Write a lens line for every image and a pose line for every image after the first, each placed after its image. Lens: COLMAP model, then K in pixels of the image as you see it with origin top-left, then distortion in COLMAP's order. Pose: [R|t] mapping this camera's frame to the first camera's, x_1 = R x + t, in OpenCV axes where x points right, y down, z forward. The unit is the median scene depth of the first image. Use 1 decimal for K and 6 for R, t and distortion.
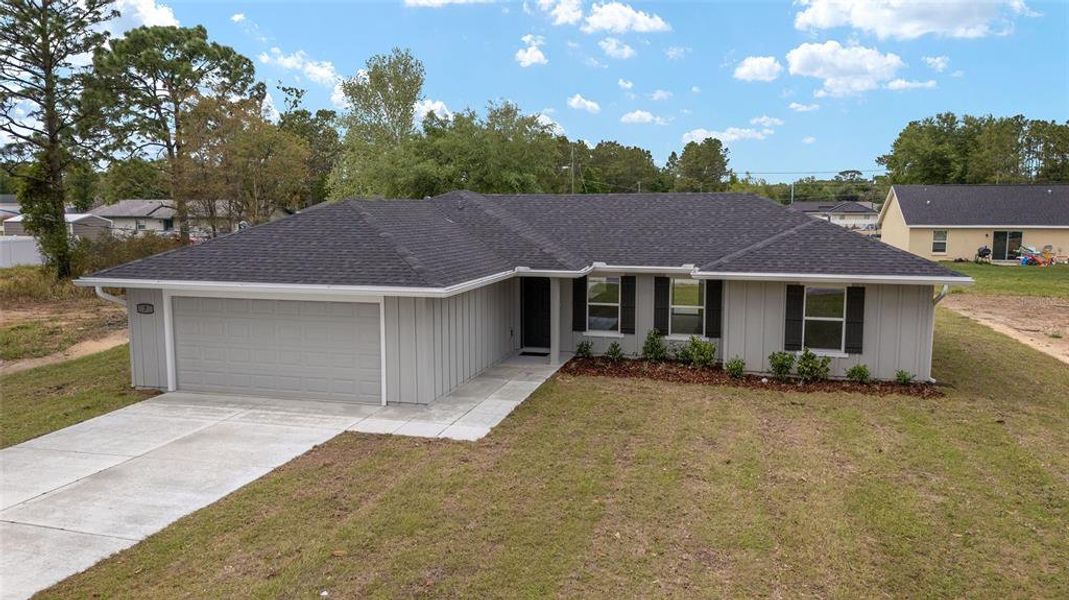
lens RADIAL K [[785.5, 0, 534.5], [0, 785.5, 300.0], [0, 0, 1]] dist [0.080287, -0.094838]
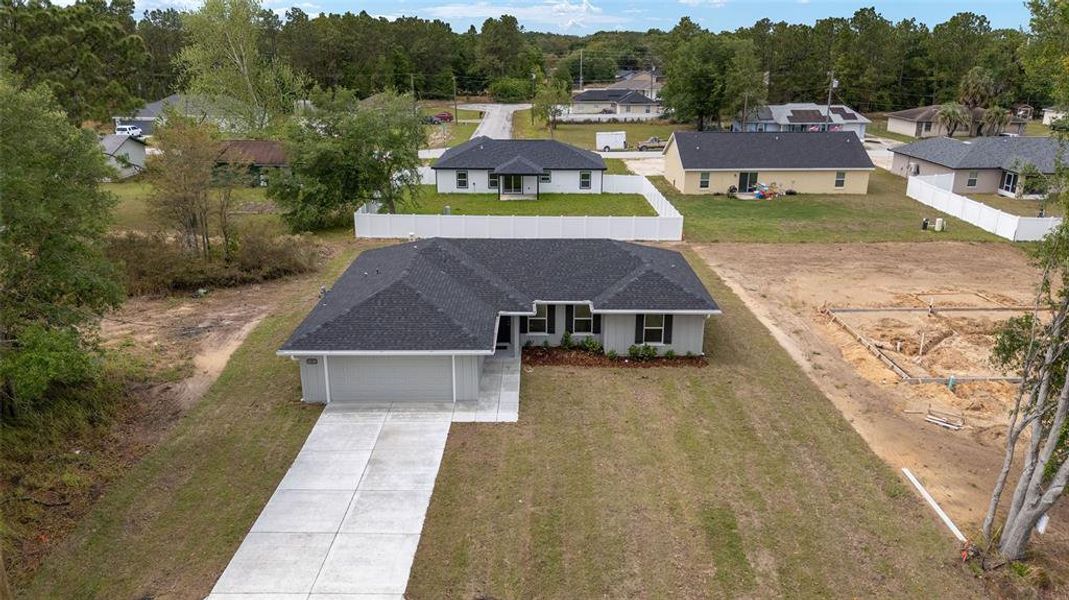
lens RADIAL K [[785.5, 0, 534.5], [0, 785.5, 300.0], [0, 0, 1]] dist [0.080287, -0.094838]
pose [[0.964541, -0.077580, 0.252272, -0.420191], [0.027885, 0.980429, 0.194890, -0.441088], [-0.262454, -0.180945, 0.947827, -0.786659]]
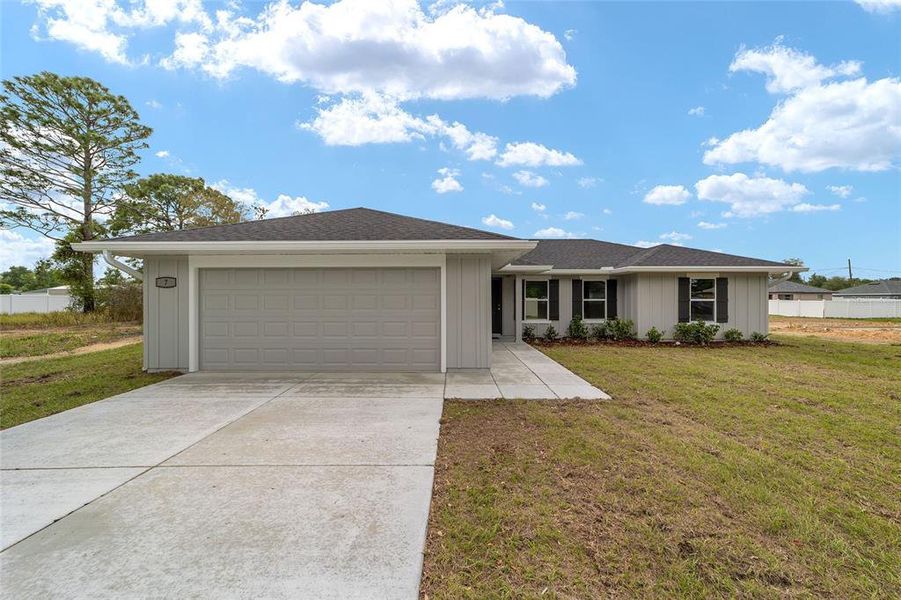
lens RADIAL K [[345.4, 0, 447.6], [0, 345.4, 302.1], [0, 0, 1]] dist [-0.003446, 0.000244]
pose [[0.967359, -0.002917, 0.253392, -0.258798], [0.031861, 0.993399, -0.110200, 0.083198], [-0.251398, 0.114676, 0.961066, 0.506926]]
